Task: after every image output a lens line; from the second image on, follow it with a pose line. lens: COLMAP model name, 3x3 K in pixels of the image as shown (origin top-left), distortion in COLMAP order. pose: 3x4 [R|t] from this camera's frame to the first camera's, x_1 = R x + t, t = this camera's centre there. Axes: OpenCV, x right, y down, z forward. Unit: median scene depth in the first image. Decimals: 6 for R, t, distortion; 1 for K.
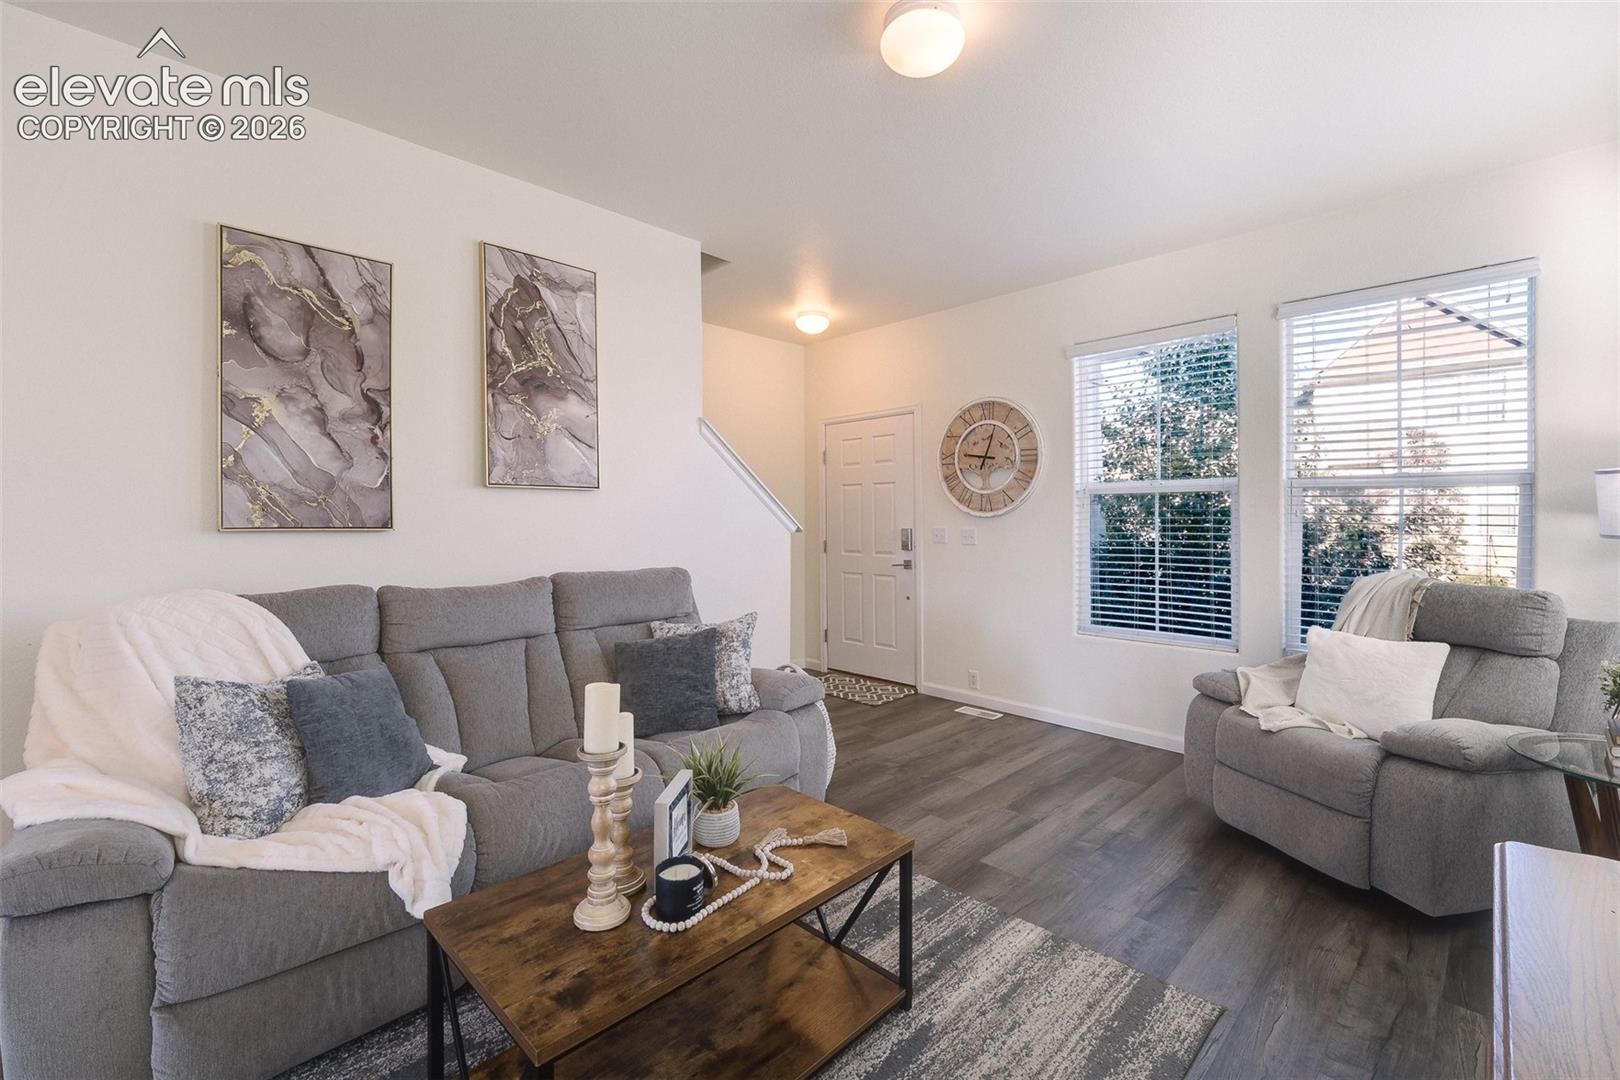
lens RADIAL K [[690.4, 0, 814.3], [0, 690.4, 518.0], [0, 0, 1]] dist [0.000105, -0.000070]
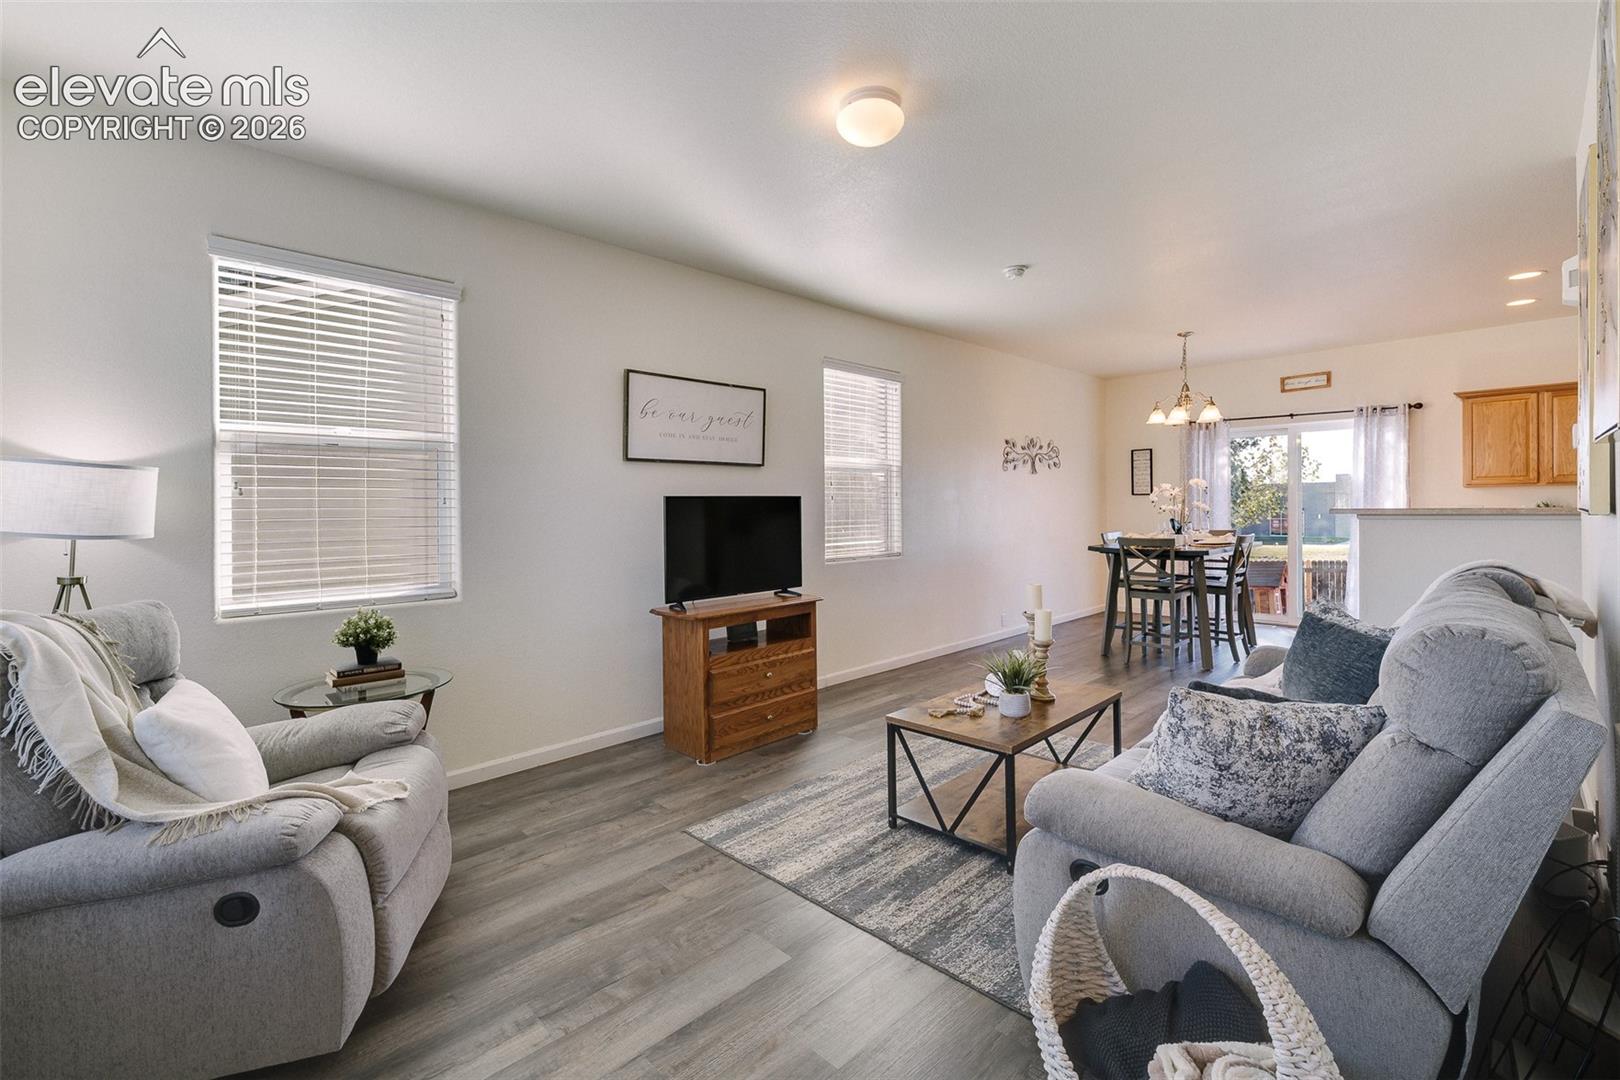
lens RADIAL K [[692.1, 0, 811.7], [0, 692.1, 517.9], [0, 0, 1]] dist [0.016510, -0.000440]
pose [[-0.999929, 0.011868, 0.000484, 0.186056], [0.011873, 0.999865, 0.011384, 0.003049], [-0.000349, 0.011389, -0.999935, 1.557491]]
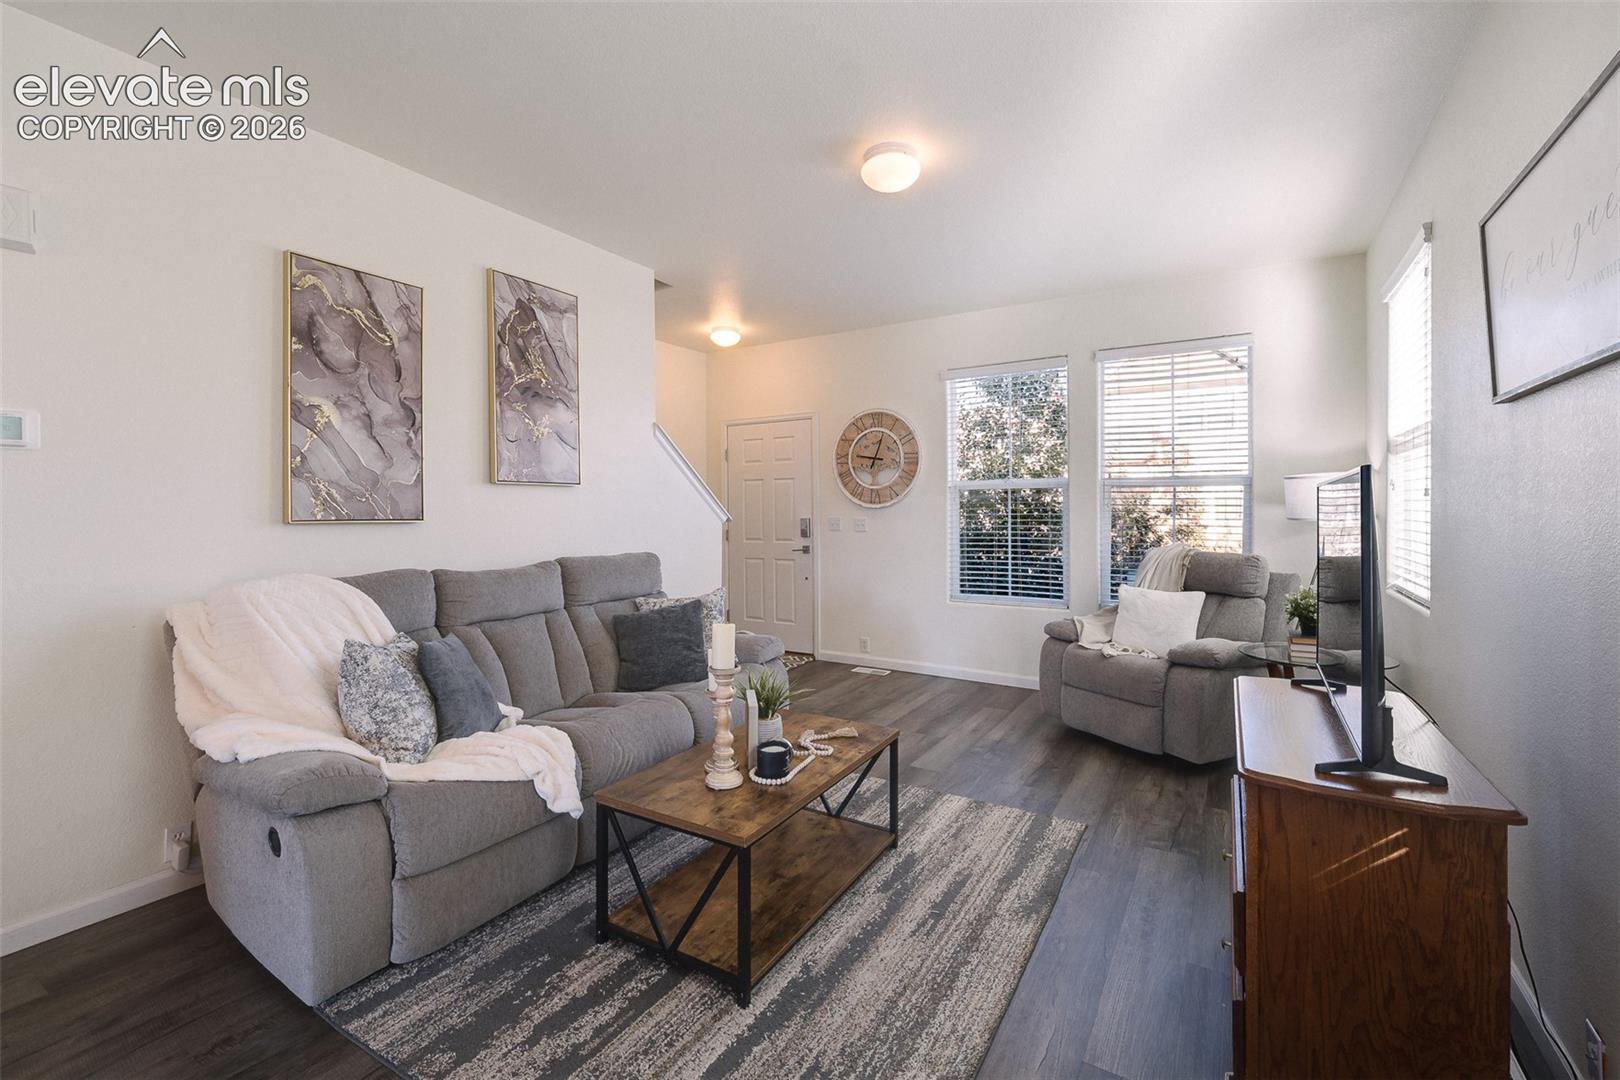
lens RADIAL K [[694.0, 0, 804.5], [0, 694.0, 509.6], [0, 0, 1]] dist [0.008374, -0.000078]
pose [[0.972851, -0.004753, 0.231386, -0.235808], [0.004717, 0.999989, 0.000709, -0.000383], [-0.231386, 0.000402, 0.972862, -0.230437]]
